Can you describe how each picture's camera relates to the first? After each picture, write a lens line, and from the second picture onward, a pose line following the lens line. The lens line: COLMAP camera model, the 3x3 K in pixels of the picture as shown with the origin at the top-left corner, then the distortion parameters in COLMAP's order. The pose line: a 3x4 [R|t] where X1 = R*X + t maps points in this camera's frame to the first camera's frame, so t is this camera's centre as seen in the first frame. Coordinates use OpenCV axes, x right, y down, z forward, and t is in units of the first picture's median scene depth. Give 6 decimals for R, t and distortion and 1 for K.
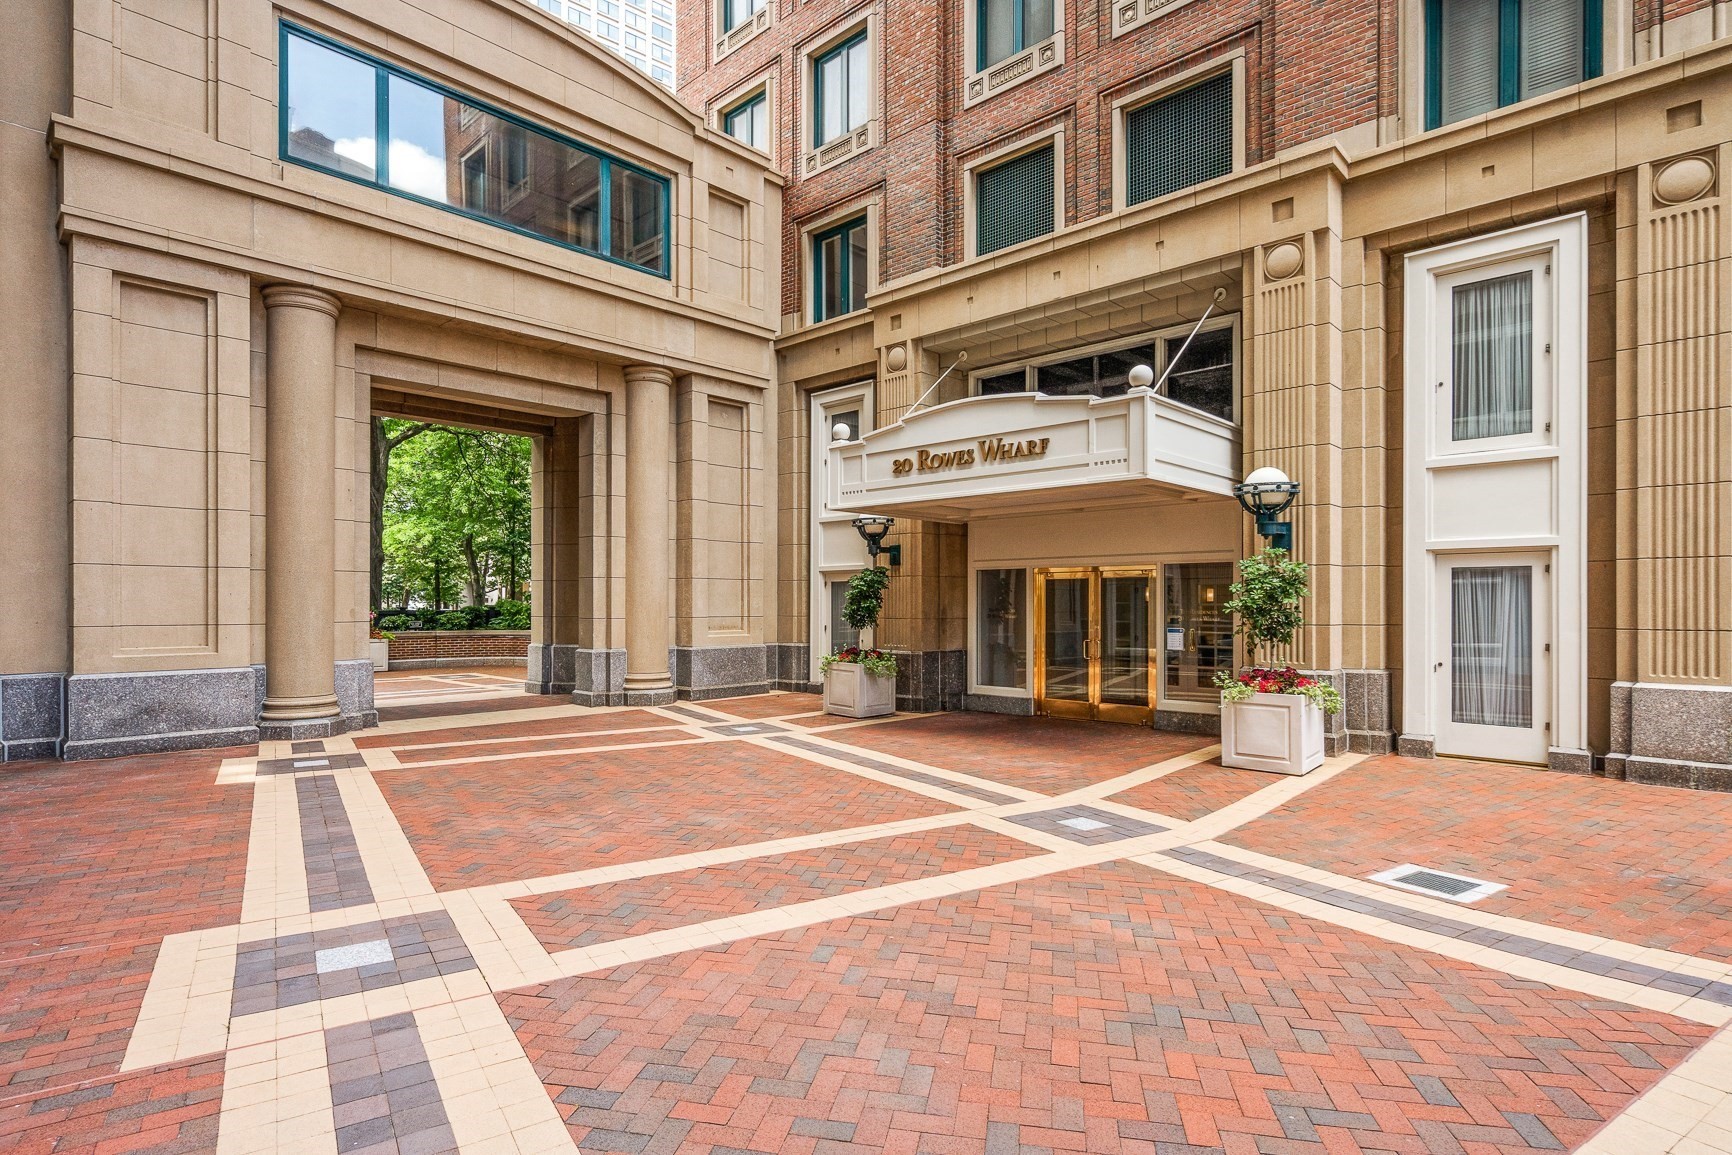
lens RADIAL K [[882.4, 0, 865.6], [0, 882.4, 600.8], [0, 0, 1]] dist [0.000699, 0.000363]
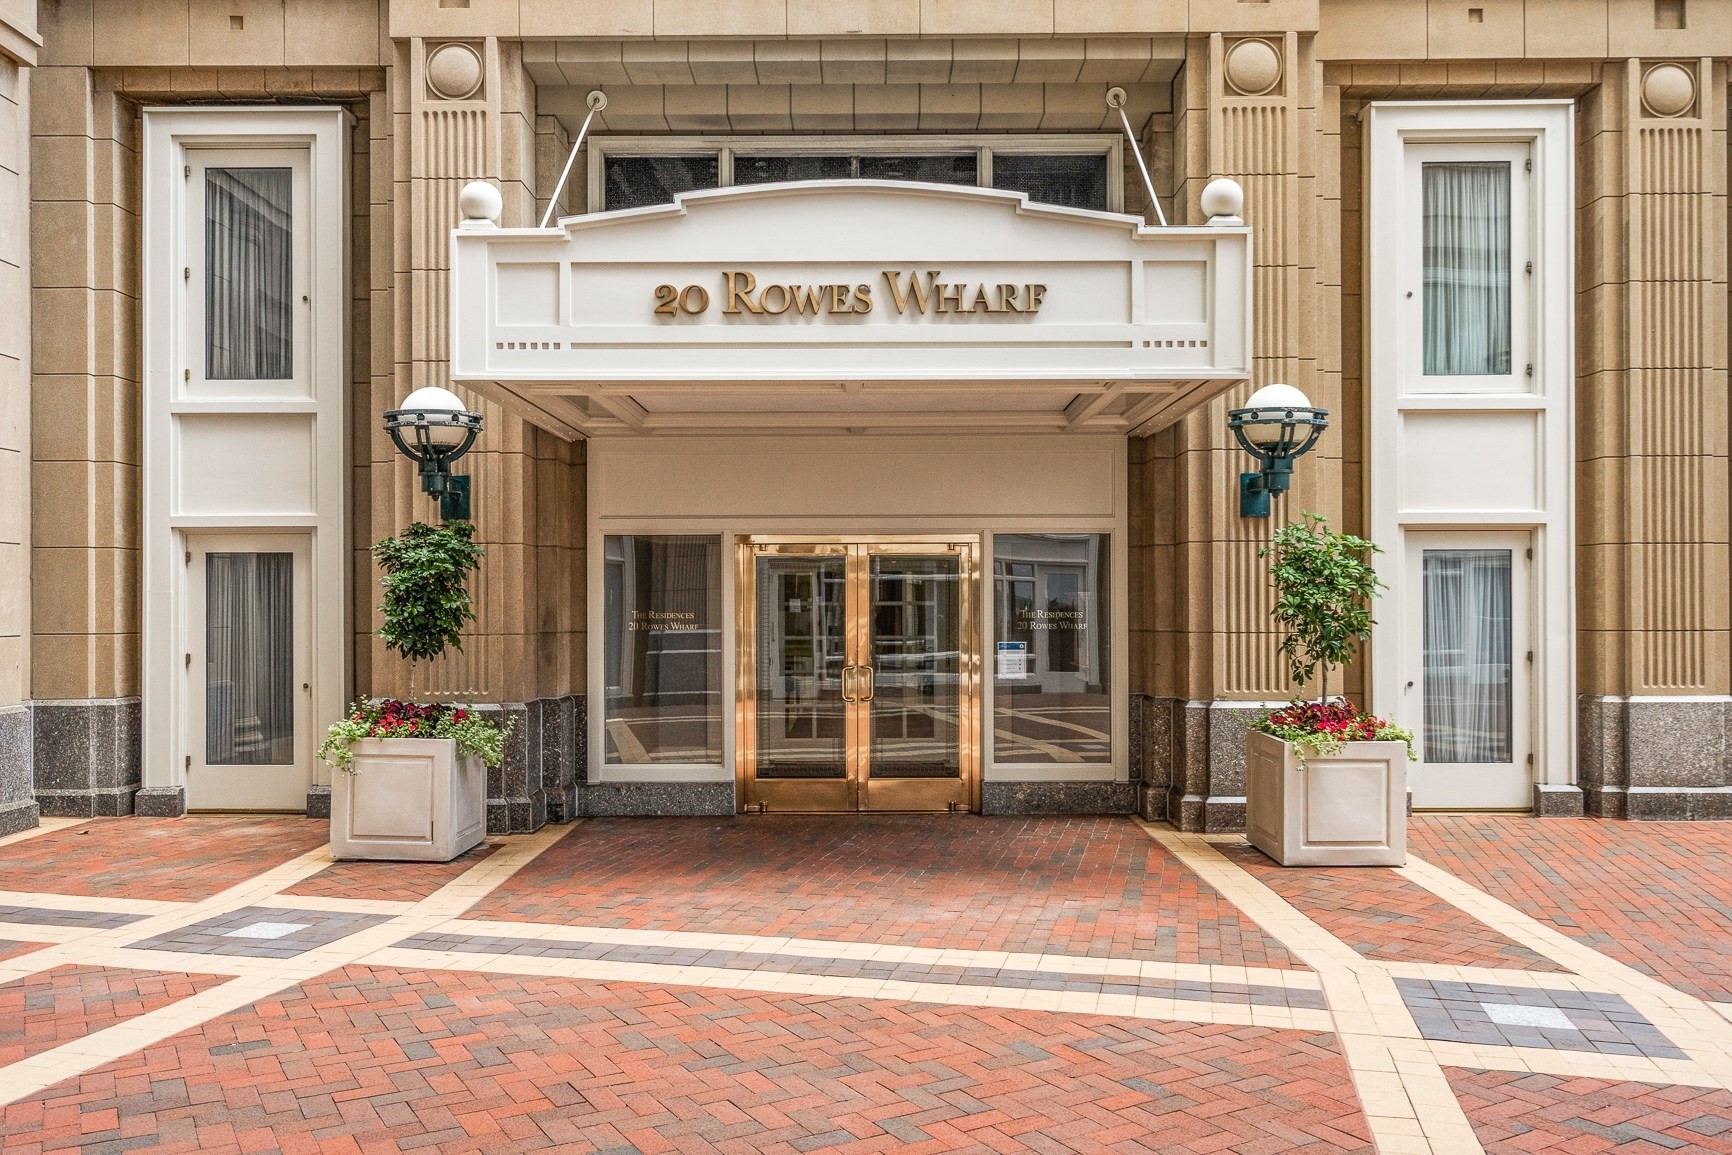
lens RADIAL K [[1366.7, 0, 865.2], [0, 1366.7, 603.8], [0, 0, 1]] dist [0.002004, 0.001418]
pose [[0.734690, -0.002735, 0.678397, -0.429021], [0.000787, 0.999995, 0.003179, 0.002586], [-0.678402, -0.001802, 0.734688, 0.481363]]
